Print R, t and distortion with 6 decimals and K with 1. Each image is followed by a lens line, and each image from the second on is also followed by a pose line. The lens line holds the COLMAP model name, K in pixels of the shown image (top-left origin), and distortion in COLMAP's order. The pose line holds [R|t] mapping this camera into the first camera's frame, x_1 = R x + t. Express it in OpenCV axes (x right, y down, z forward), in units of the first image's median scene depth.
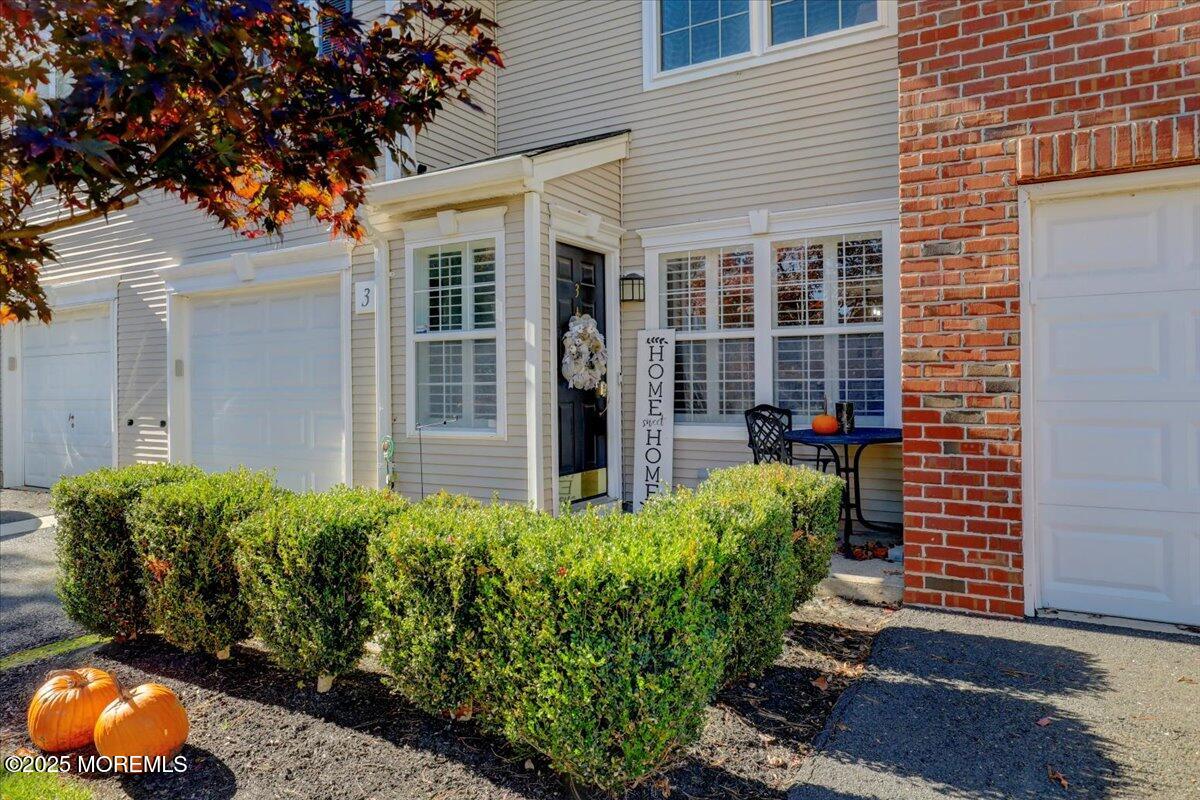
lens RADIAL K [[1827.8, 0, 600.0], [0, 1827.8, 400.0], [0, 0, 1]] dist [-0.004472, -0.004110]
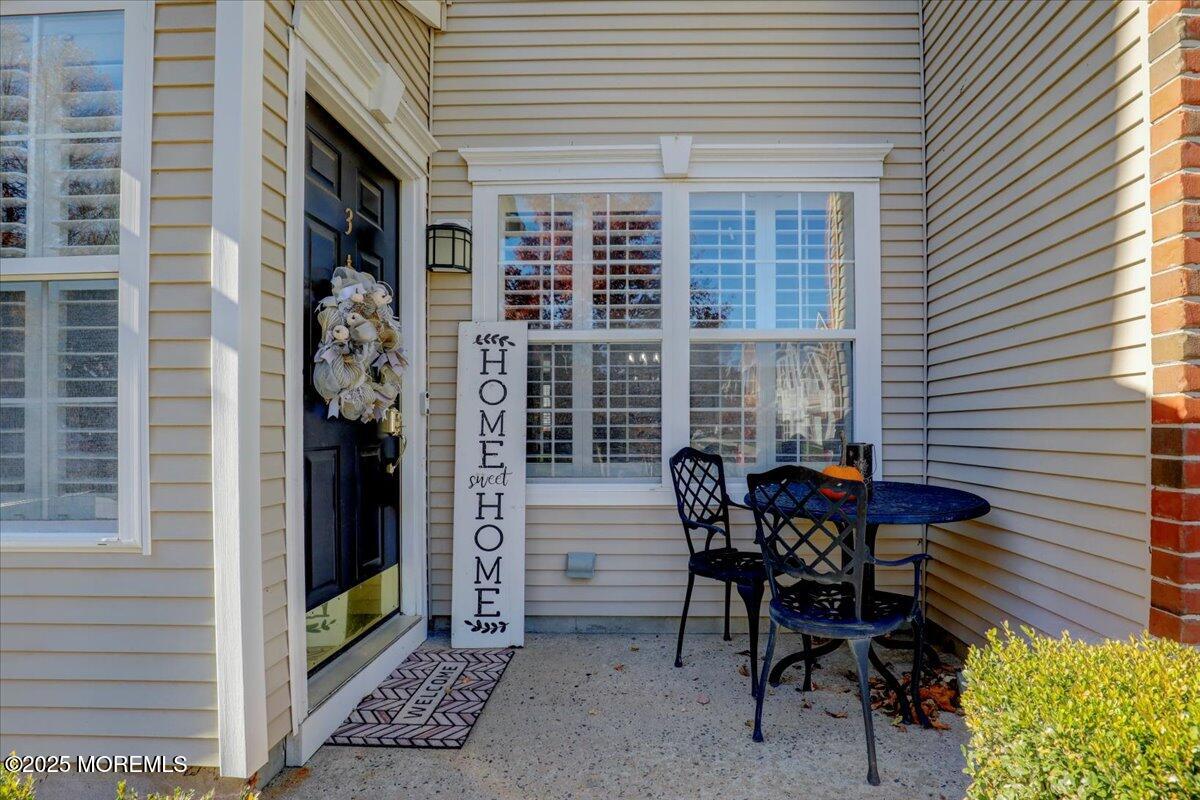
lens RADIAL K [[515.3, 0, 599.1], [0, 515.3, 426.5], [0, 0, 1]] dist [-0.027040, 0.000082]
pose [[0.860042, 0.007459, 0.510169, -0.024153], [0.005530, 0.999698, -0.023939, -0.000593], [-0.510194, 0.023410, 0.859741, 0.844431]]
